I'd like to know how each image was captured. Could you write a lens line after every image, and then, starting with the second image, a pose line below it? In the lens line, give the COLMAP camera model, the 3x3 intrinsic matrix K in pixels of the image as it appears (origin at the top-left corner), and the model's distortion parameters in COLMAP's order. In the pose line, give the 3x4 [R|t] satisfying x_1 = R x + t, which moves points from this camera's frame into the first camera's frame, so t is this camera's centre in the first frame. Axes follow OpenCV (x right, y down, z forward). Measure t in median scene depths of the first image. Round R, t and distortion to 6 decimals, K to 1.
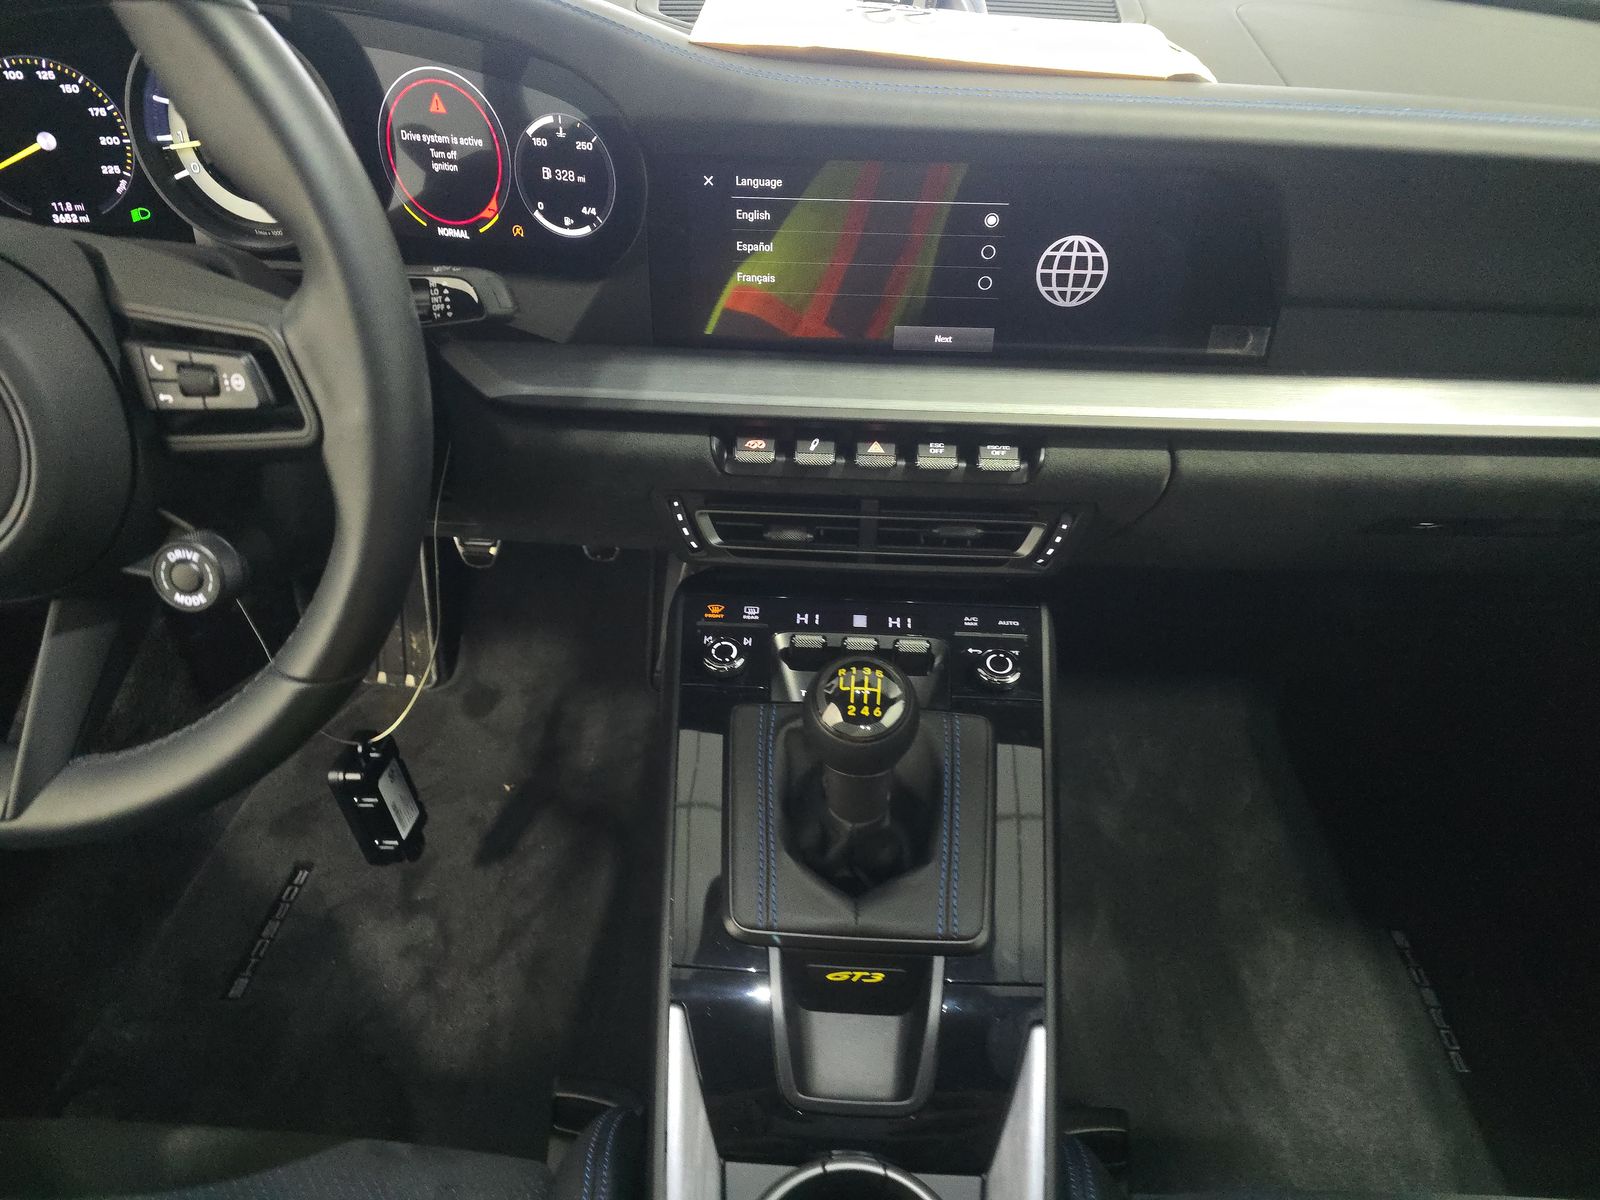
lens RADIAL K [[1117.7, 0, 801.8], [0, 1117.7, 626.6], [0, 0, 1]] dist [0.039259, -0.036451]
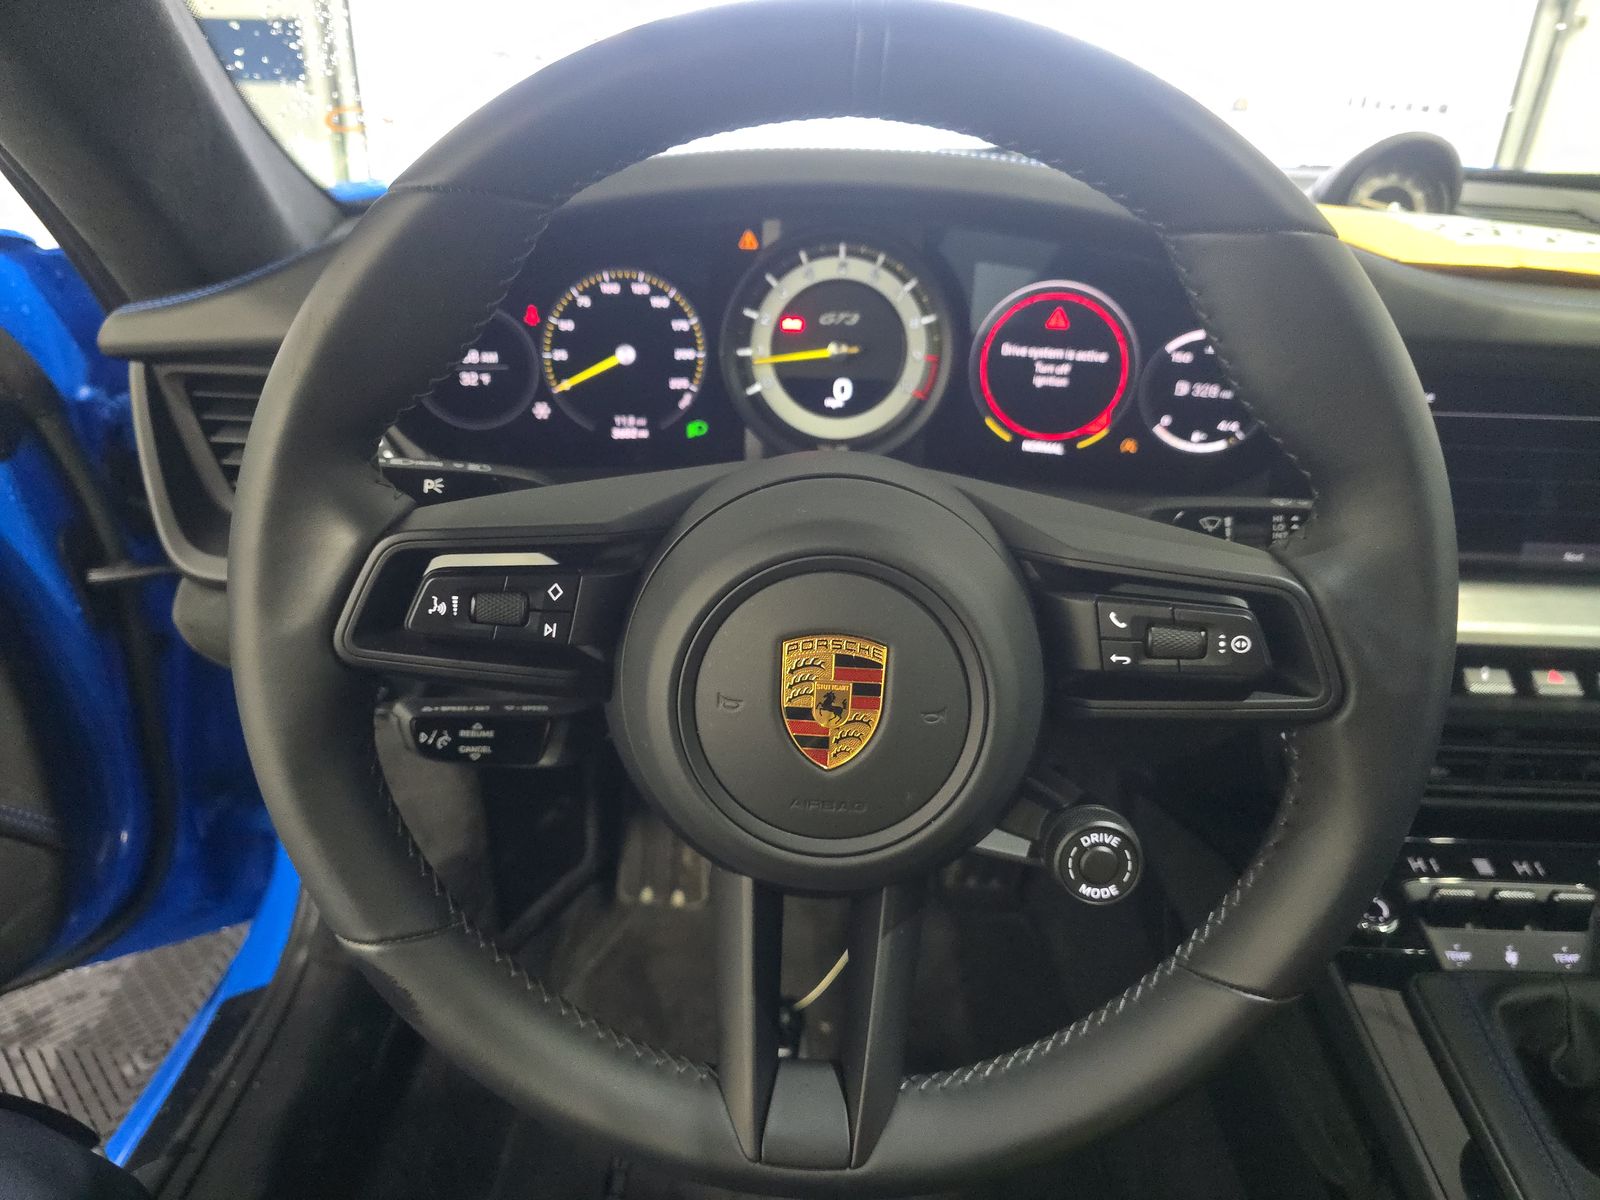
lens RADIAL K [[1117.7, 0, 801.8], [0, 1117.7, 626.6], [0, 0, 1]] dist [0.039259, -0.036451]
pose [[0.999776, -0.001945, 0.021052, -0.547342], [0.004982, 0.989388, -0.145210, -0.069315], [-0.020546, 0.145282, 0.989177, 0.104419]]
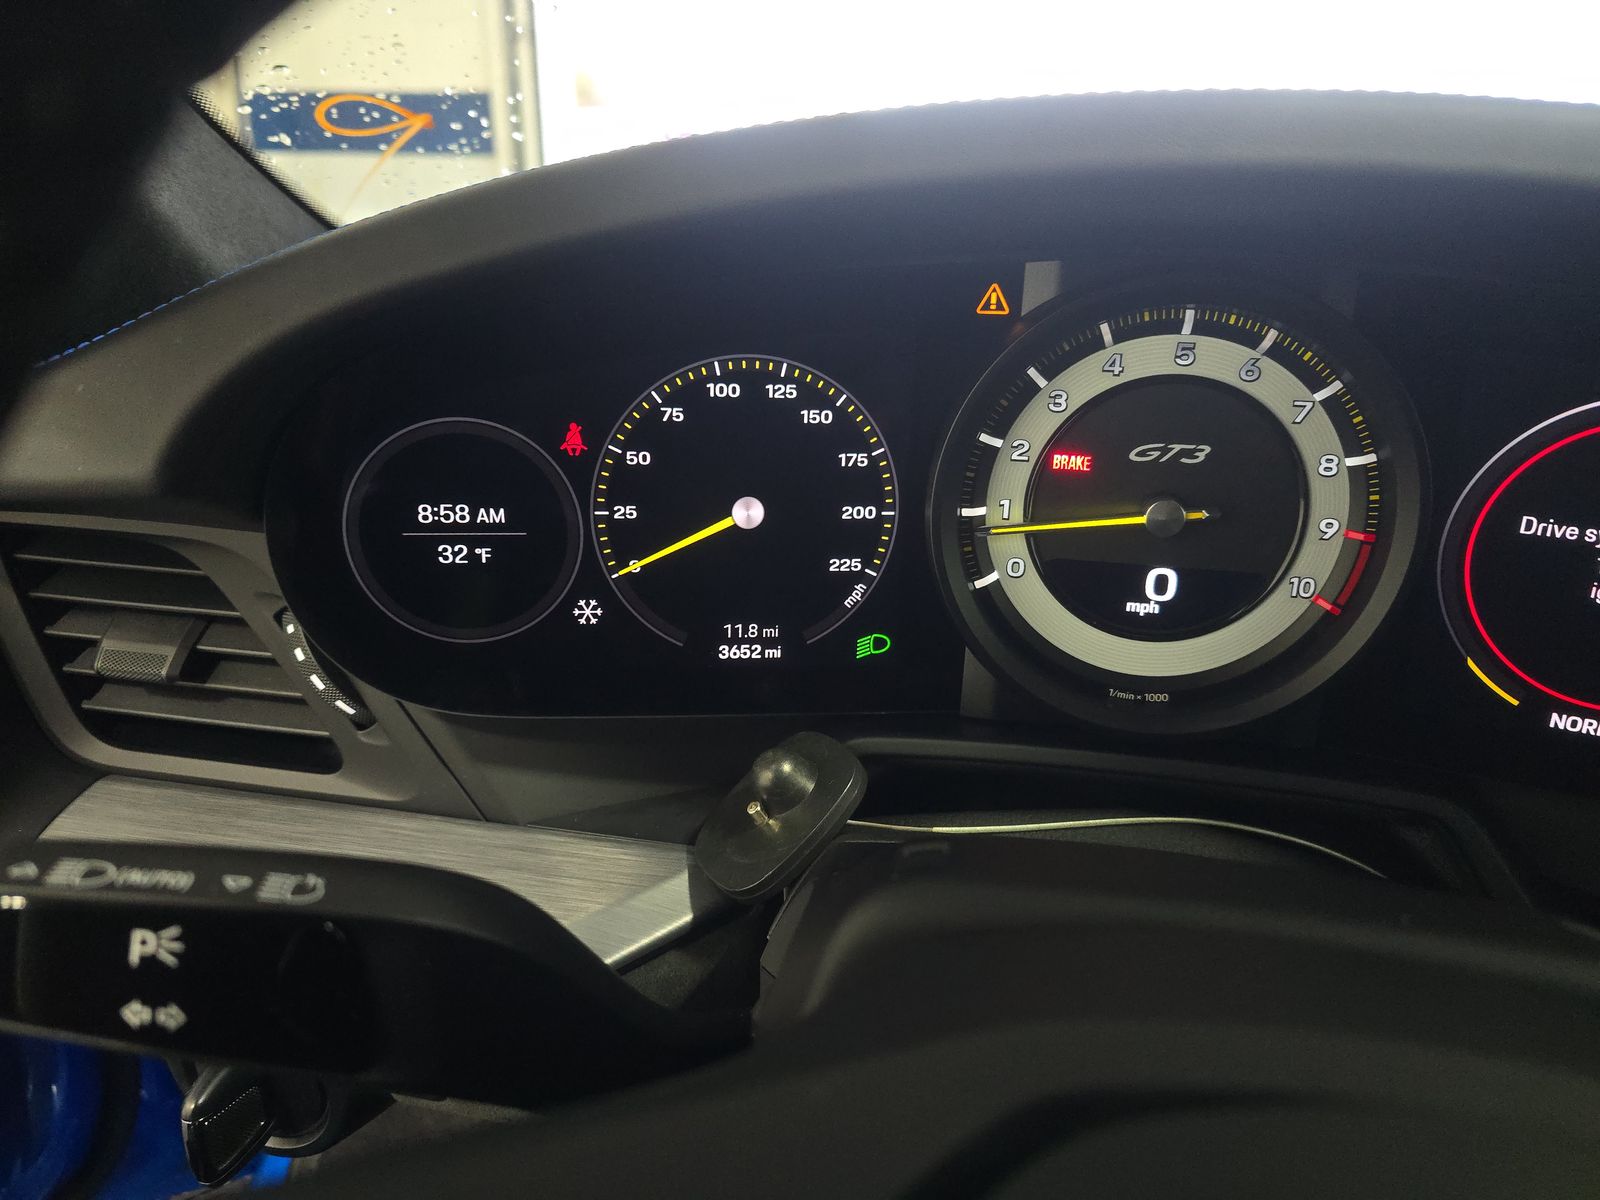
lens RADIAL K [[1117.7, 0, 801.8], [0, 1117.7, 626.6], [0, 0, 1]] dist [0.039259, -0.036451]
pose [[0.991740, 0.046302, -0.119616, -0.589692], [-0.069556, 0.977681, -0.198245, -0.287213], [0.107767, 0.204927, 0.972826, 0.537534]]
